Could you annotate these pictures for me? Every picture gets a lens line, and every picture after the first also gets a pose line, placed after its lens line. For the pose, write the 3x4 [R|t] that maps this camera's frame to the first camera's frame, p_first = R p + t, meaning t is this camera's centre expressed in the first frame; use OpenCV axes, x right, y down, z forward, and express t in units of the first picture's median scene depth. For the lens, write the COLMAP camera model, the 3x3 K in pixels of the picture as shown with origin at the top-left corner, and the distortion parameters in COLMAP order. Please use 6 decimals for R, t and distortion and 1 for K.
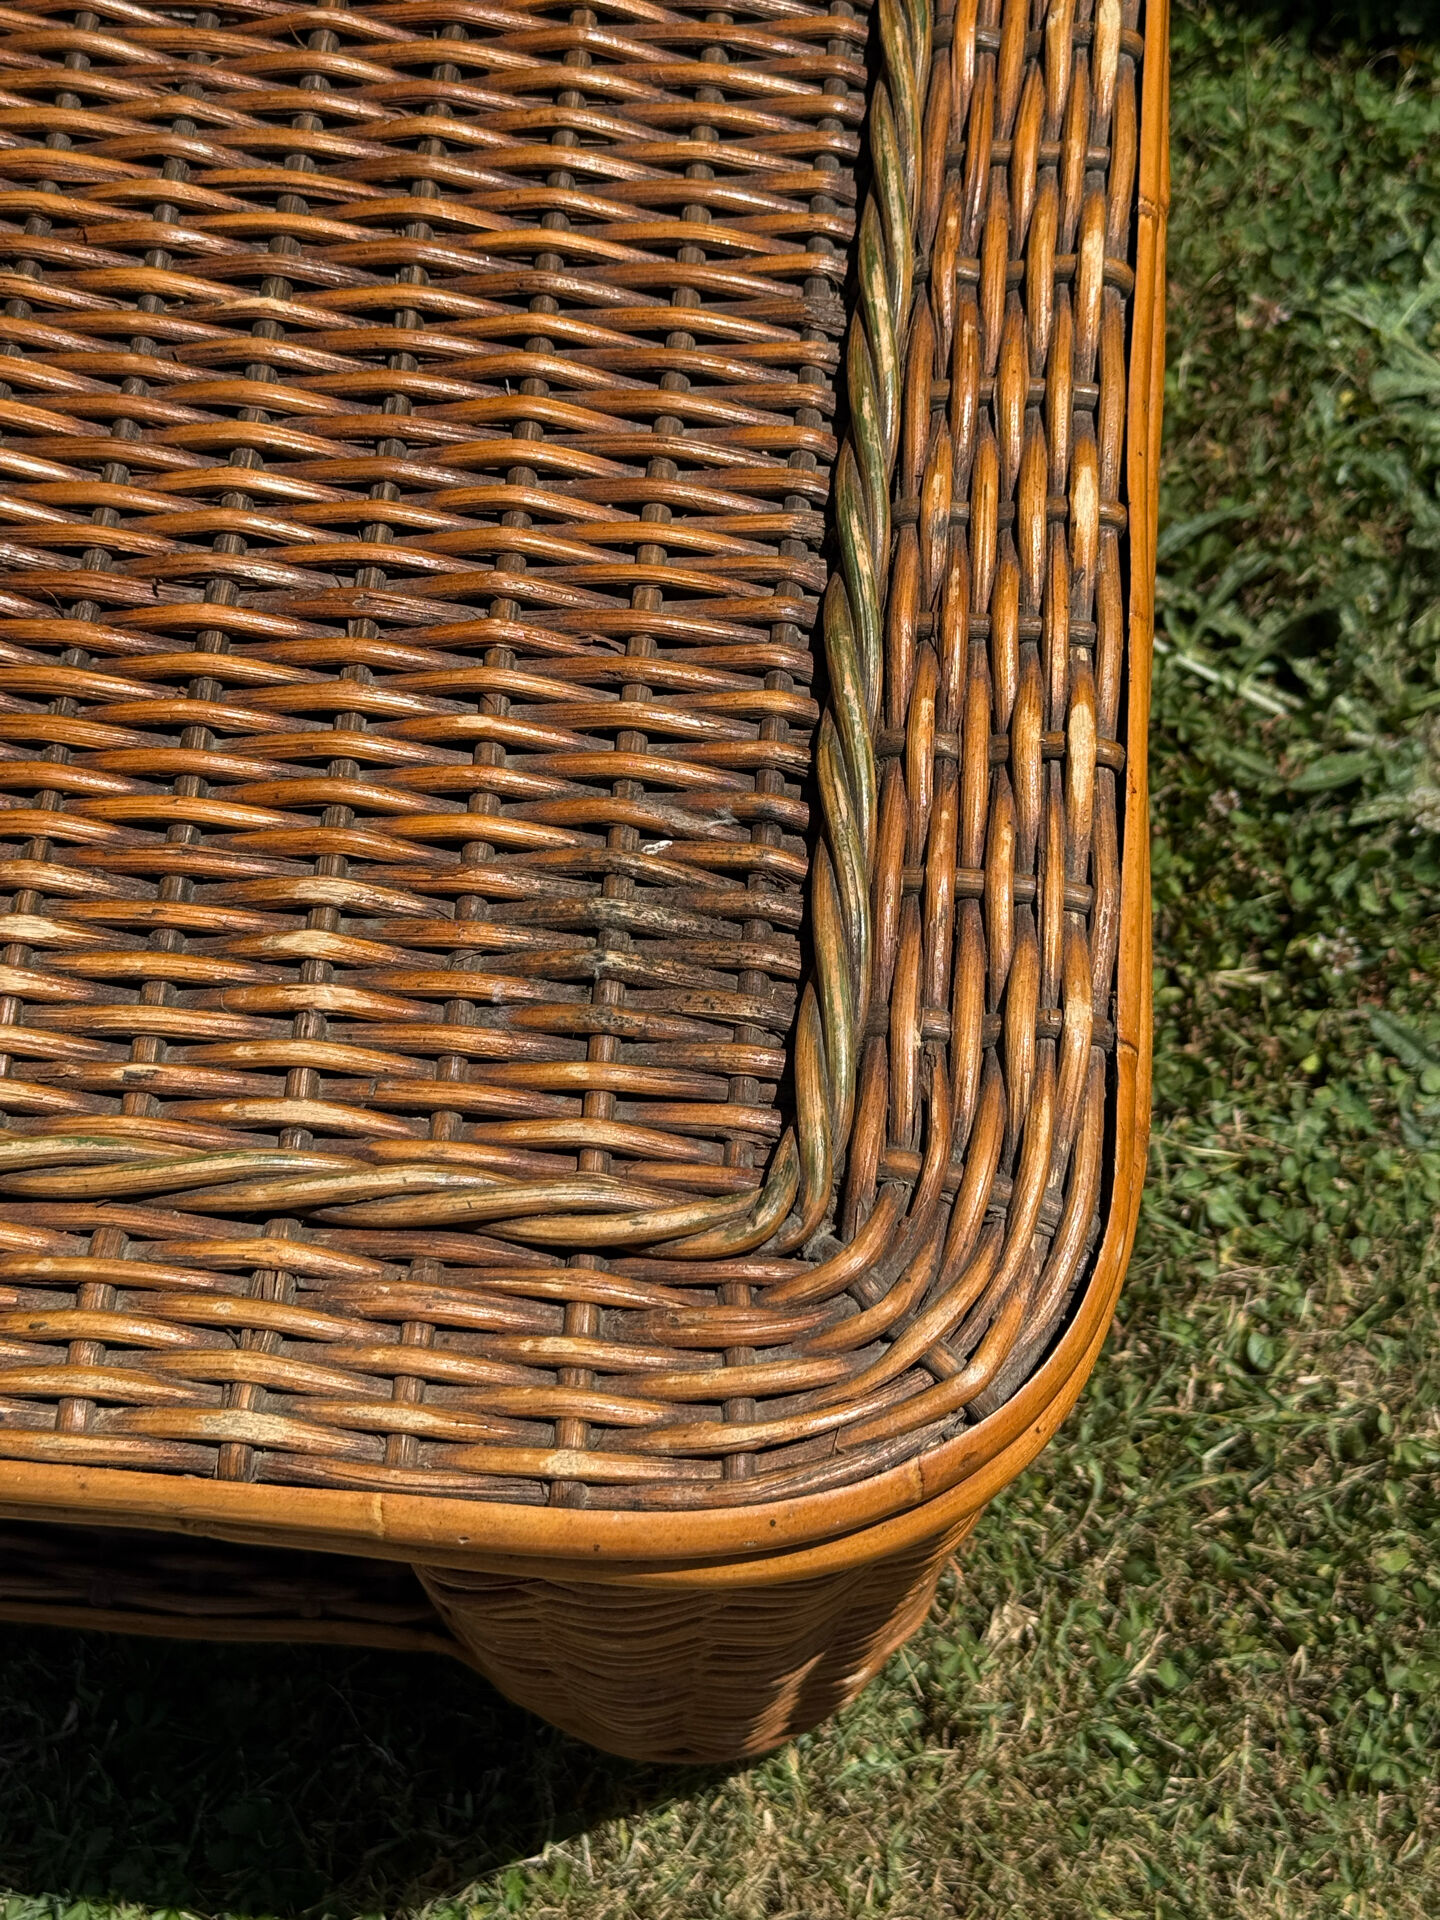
lens RADIAL K [[2553.8, 0, 720.0], [0, 2553.8, 960.0], [0, 0, 1]] dist [0.165452, -0.475345]
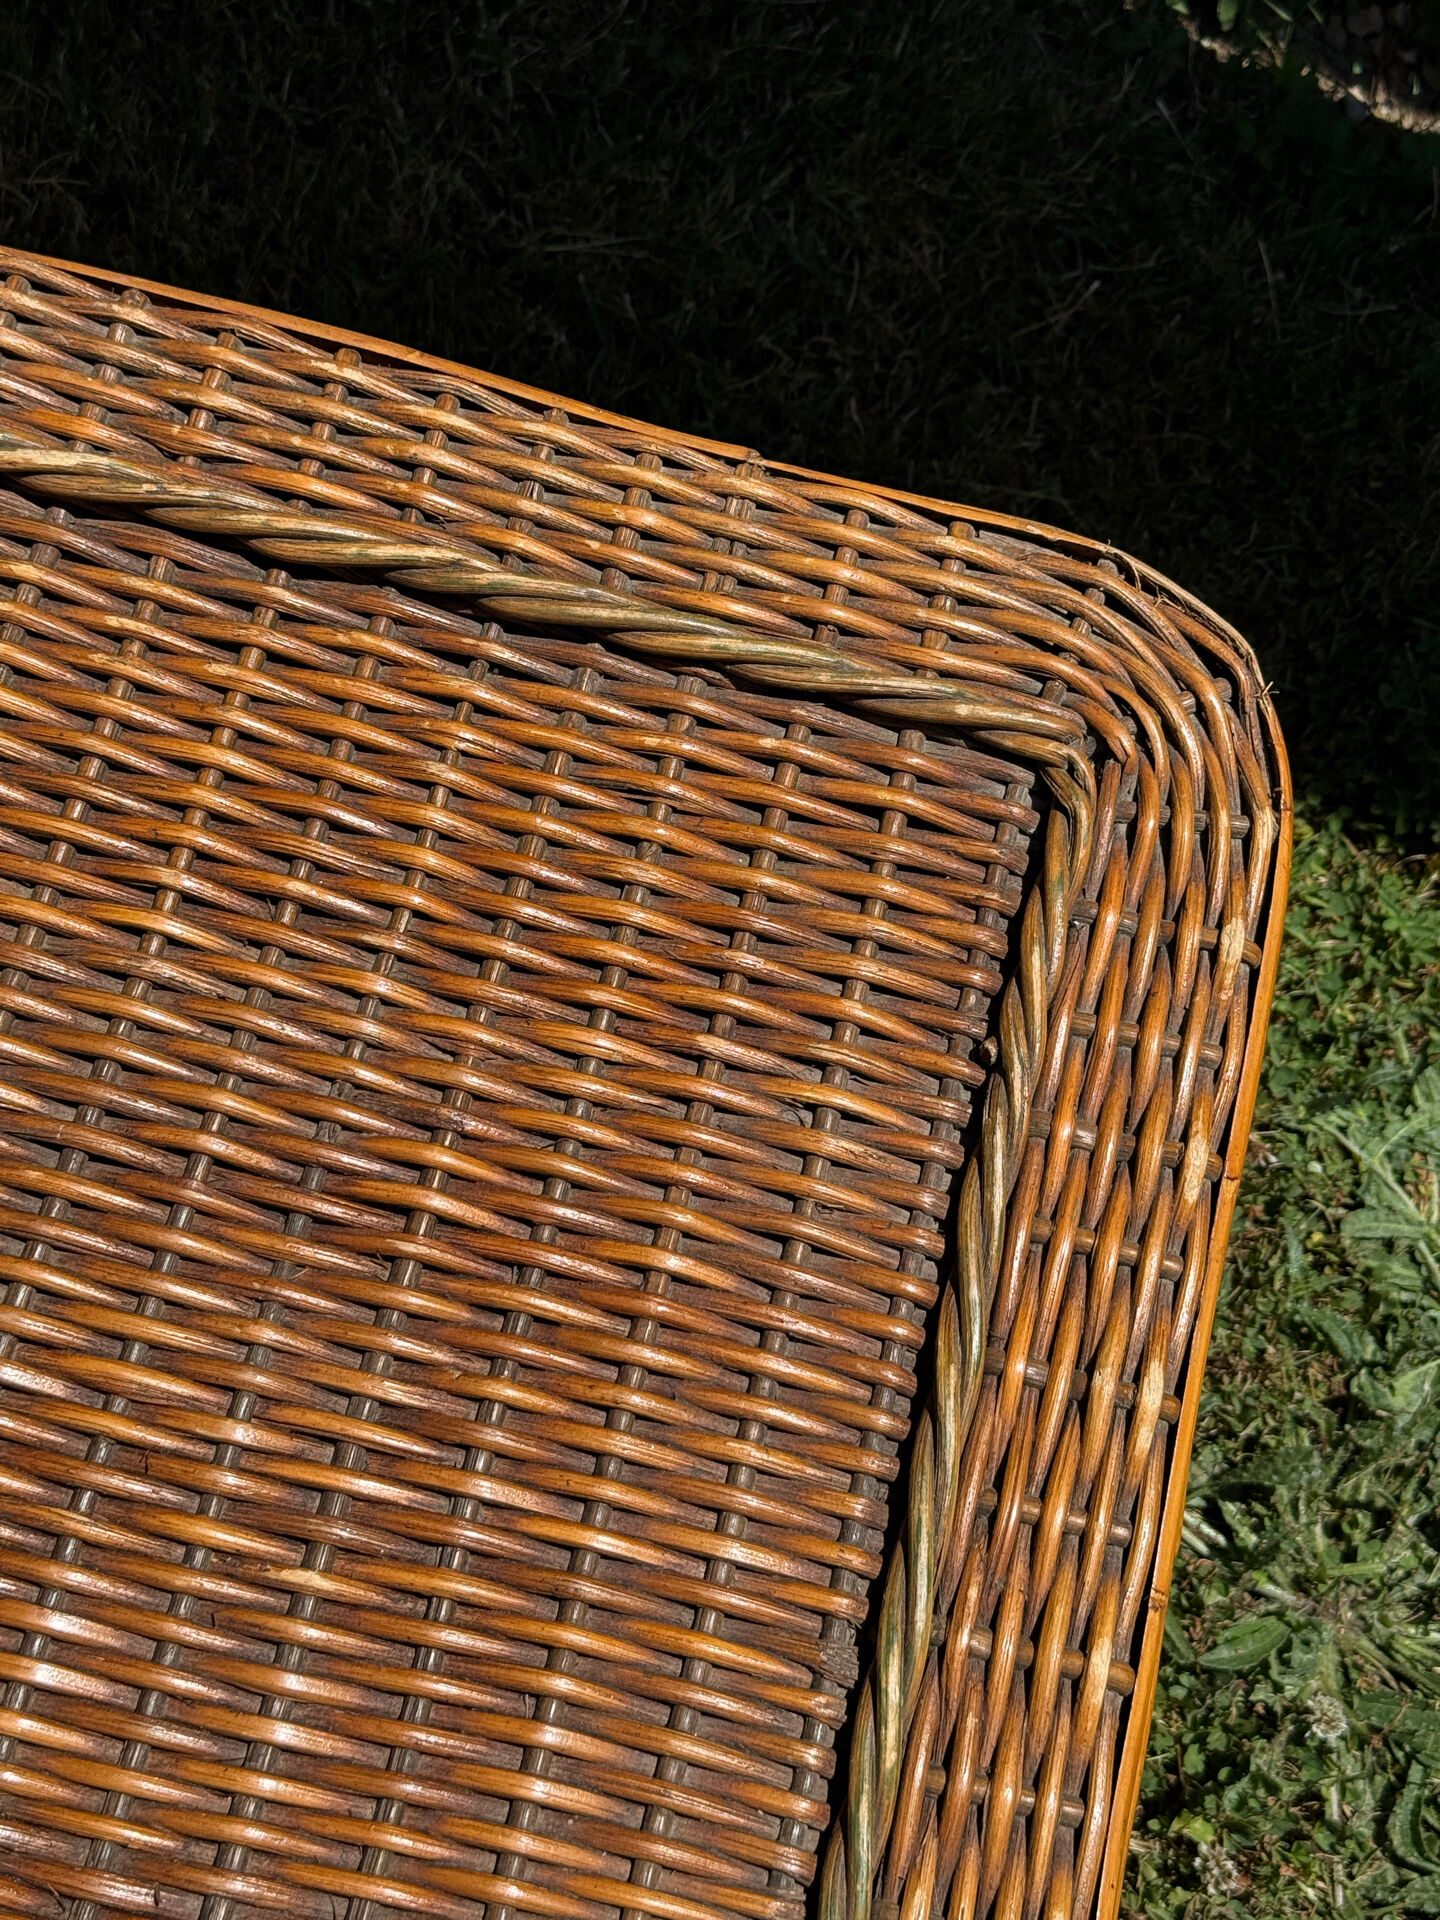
lens RADIAL K [[2553.8, 0, 720.0], [0, 2553.8, 960.0], [0, 0, 1]] dist [0.165452, -0.475345]
pose [[0.984521, 0.168608, 0.047859, -0.101217], [-0.170814, 0.984206, 0.046488, -0.553323], [-0.039265, -0.053943, 0.997772, -0.021760]]
